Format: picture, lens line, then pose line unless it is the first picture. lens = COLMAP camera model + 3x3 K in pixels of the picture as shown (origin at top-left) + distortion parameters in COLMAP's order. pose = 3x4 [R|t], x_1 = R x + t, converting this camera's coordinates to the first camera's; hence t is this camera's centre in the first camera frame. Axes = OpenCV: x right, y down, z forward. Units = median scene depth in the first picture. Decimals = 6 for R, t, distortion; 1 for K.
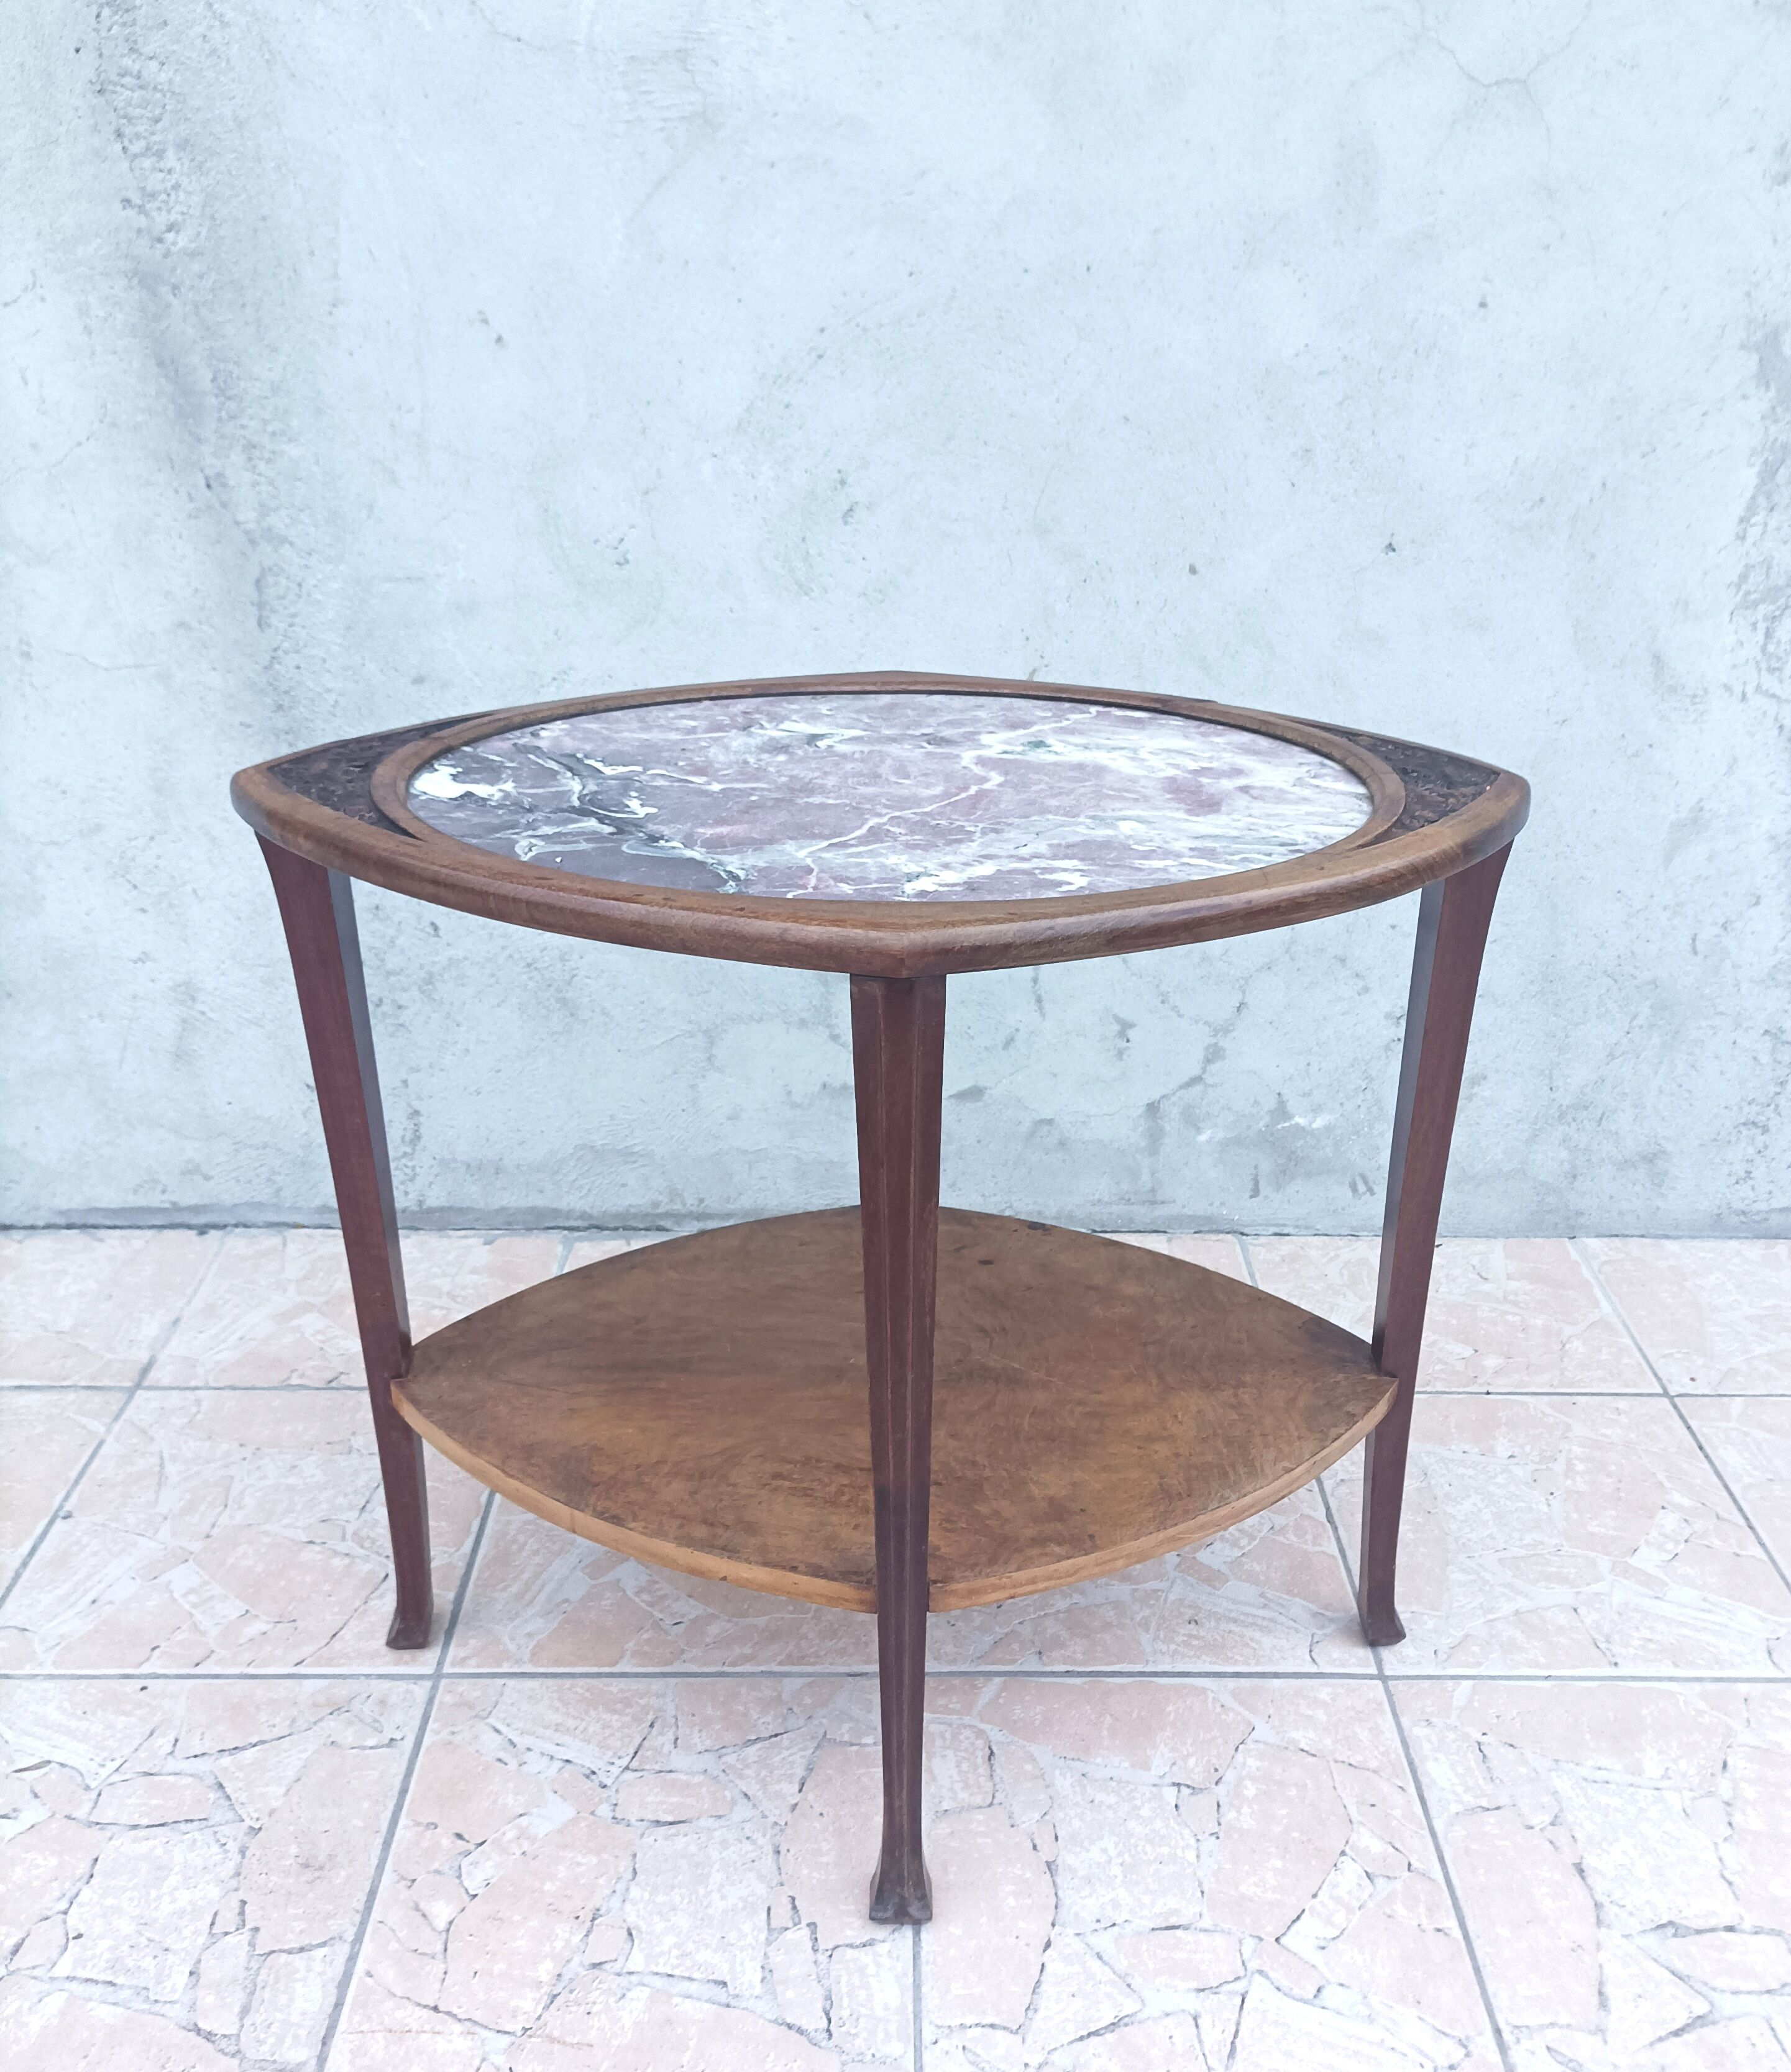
lens RADIAL K [[1818.2, 0, 929.4], [0, 1818.2, 1008.1], [0, 0, 1]] dist [0.024530, -0.012470]
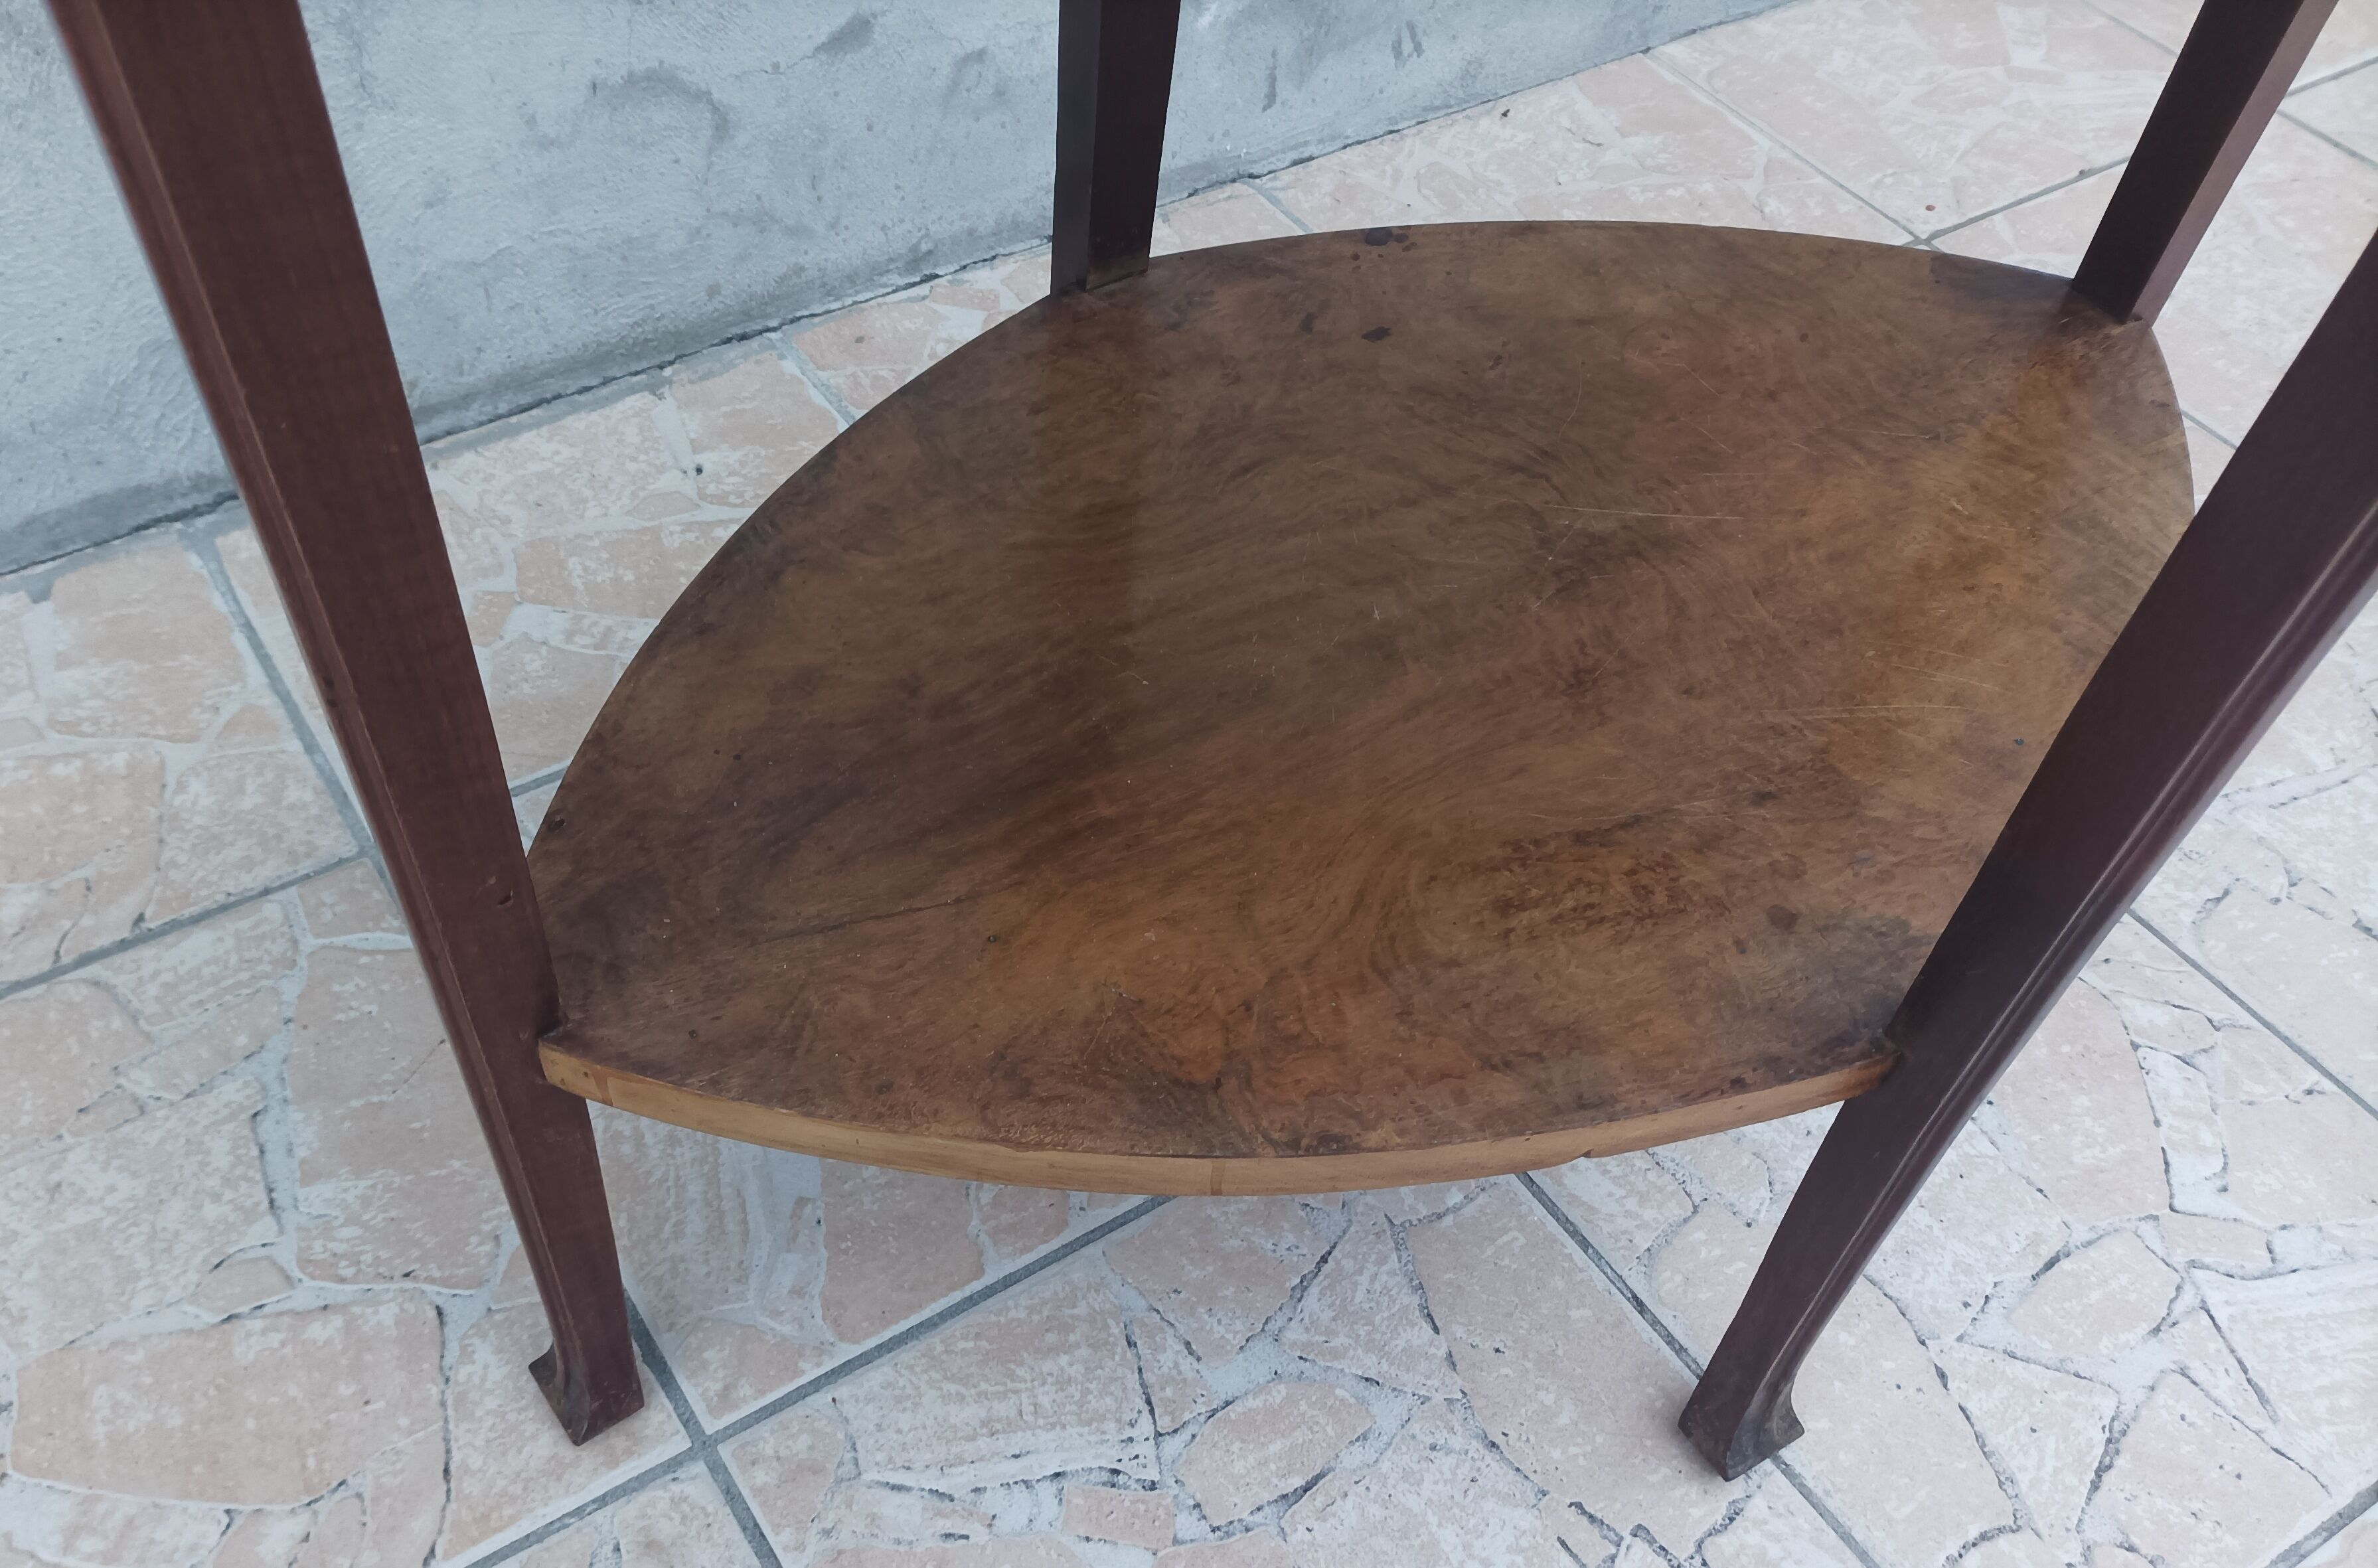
lens RADIAL K [[1956.7, 0, 1048.8], [0, 1956.7, 988.9], [0, 0, 1]] dist [0.023960, -0.021890]
pose [[0.856109, -0.402144, 0.324588, -0.310737], [0.193107, 0.831511, 0.520864, -0.012116], [-0.479361, -0.383237, 0.789521, 0.558470]]
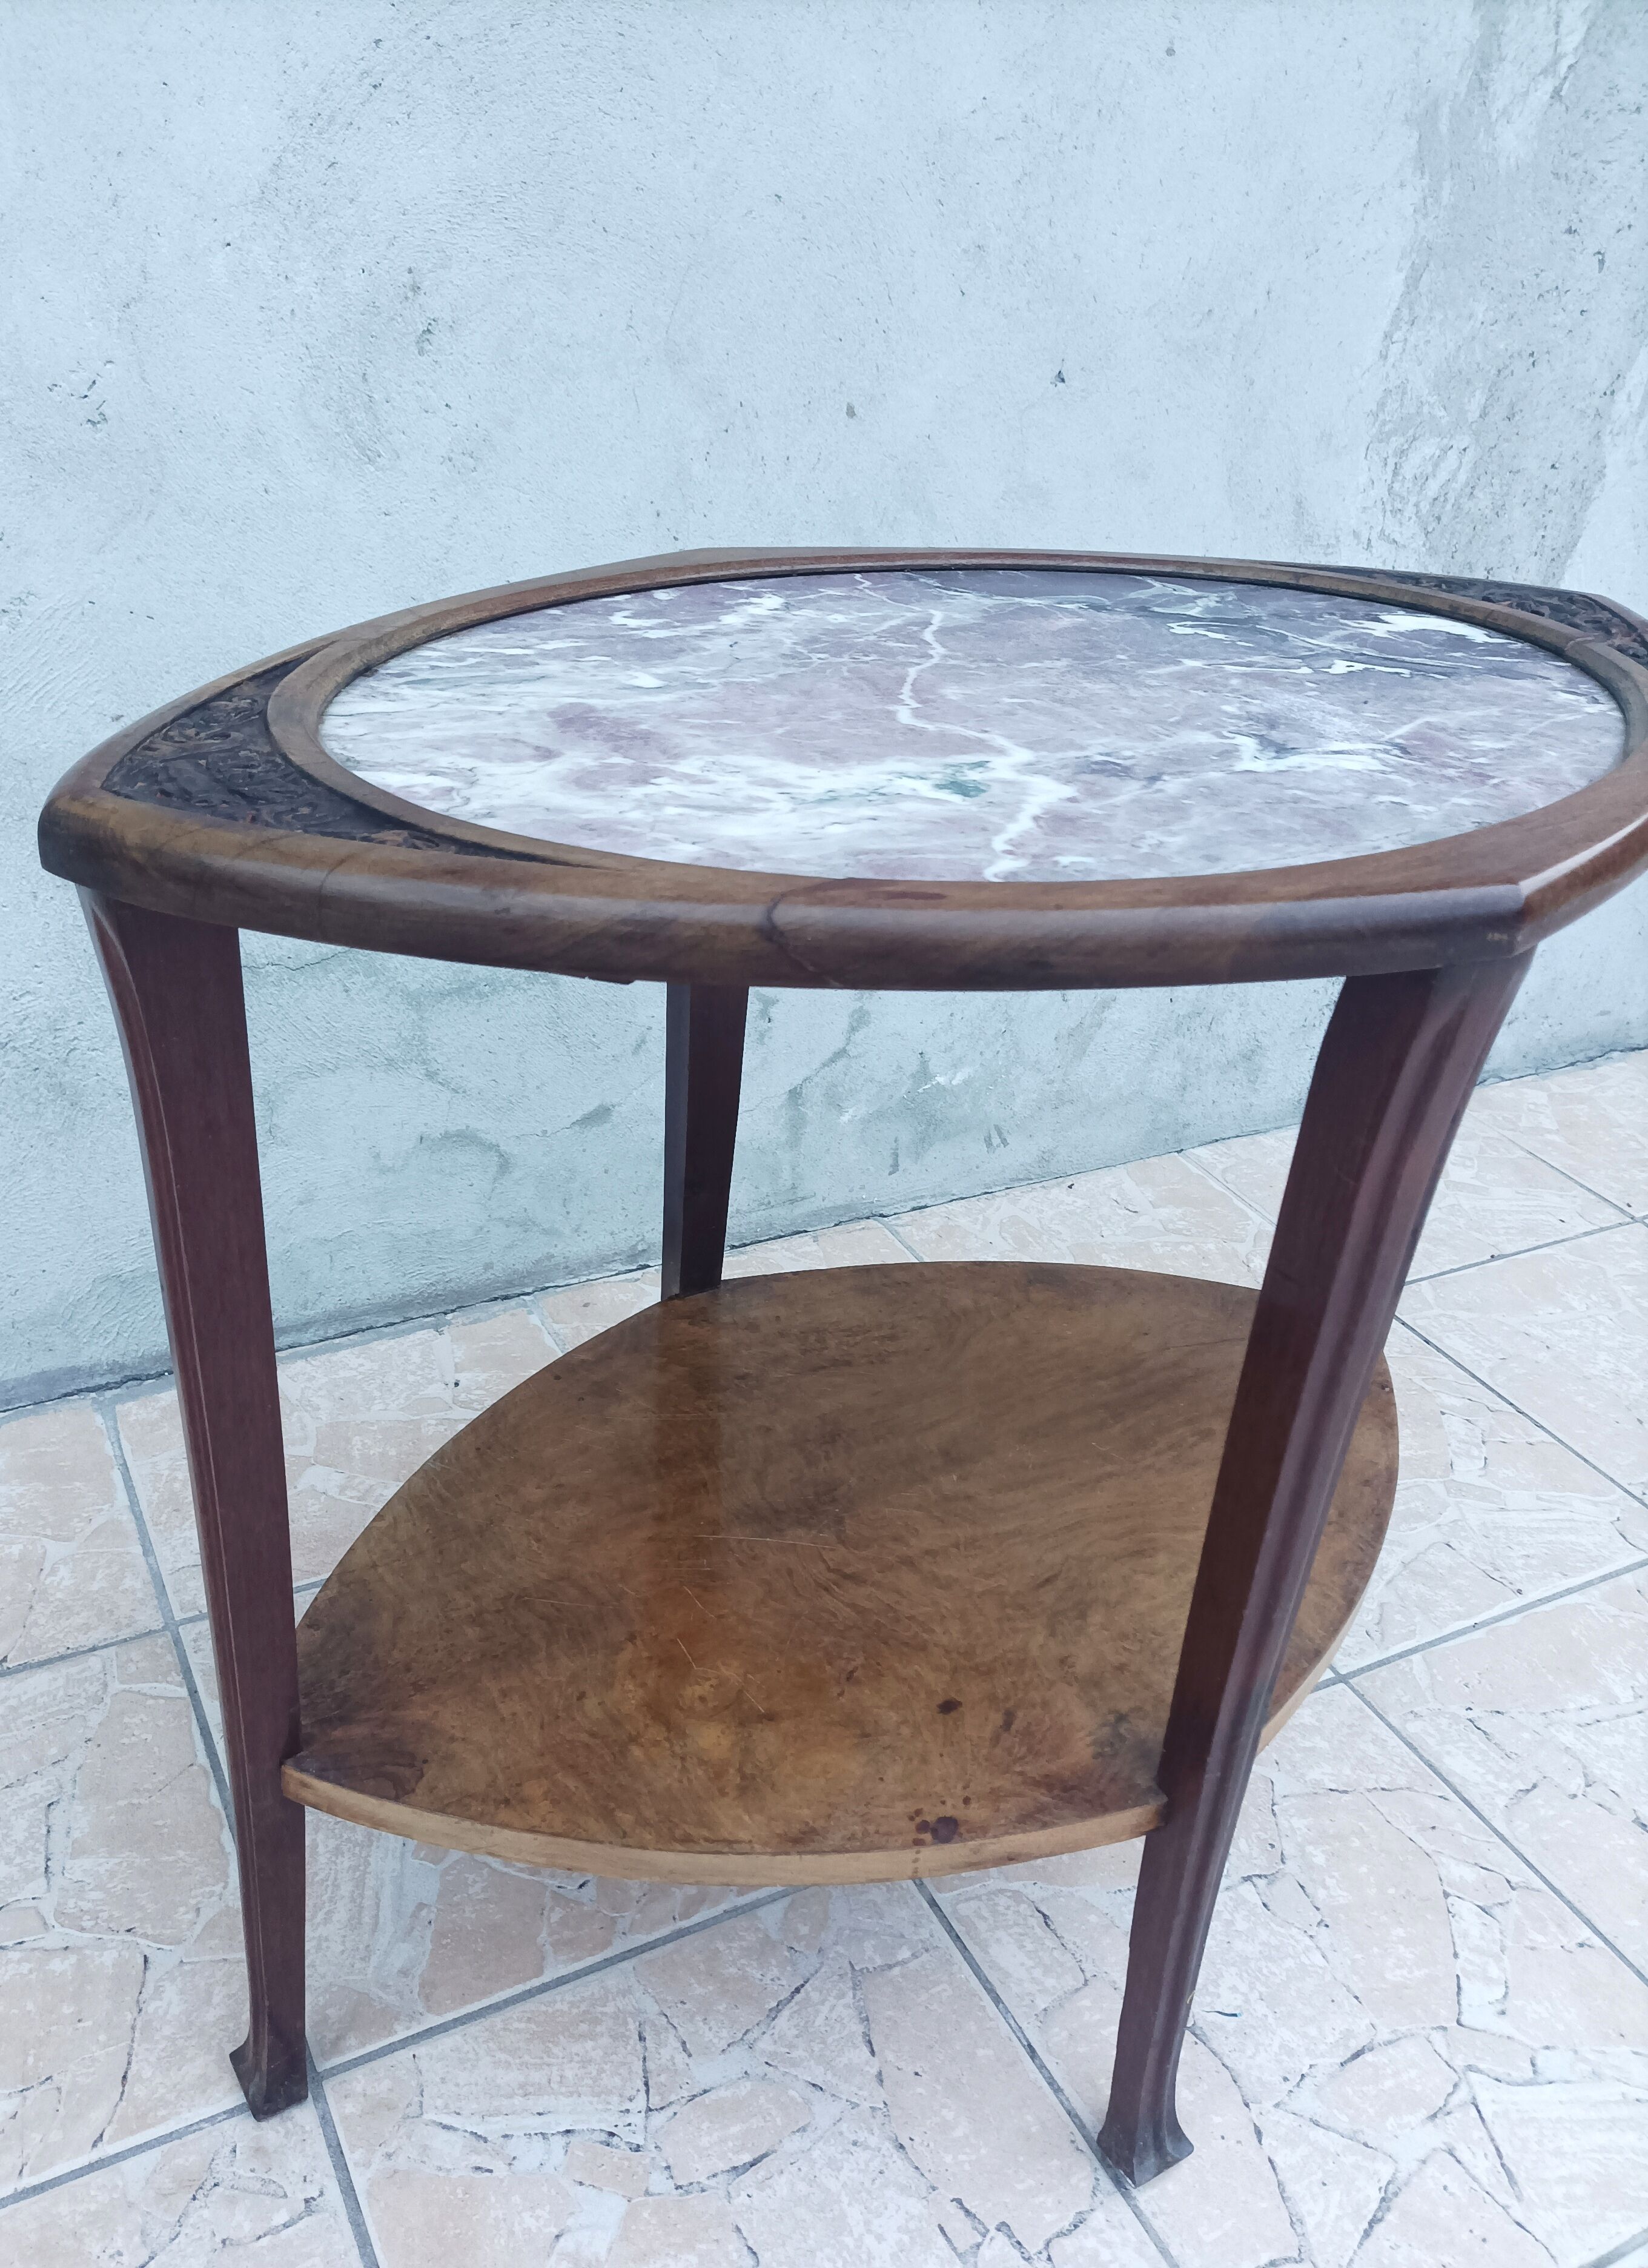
lens RADIAL K [[1777.0, 0, 737.4], [0, 1777.0, 1212.5], [0, 0, 1]] dist [0.029850, -0.021428]
pose [[0.903285, -0.196324, 0.381487, -0.315509], [0.137964, 0.974851, 0.175016, -0.055222], [-0.406253, -0.105458, 0.907655, 0.343310]]
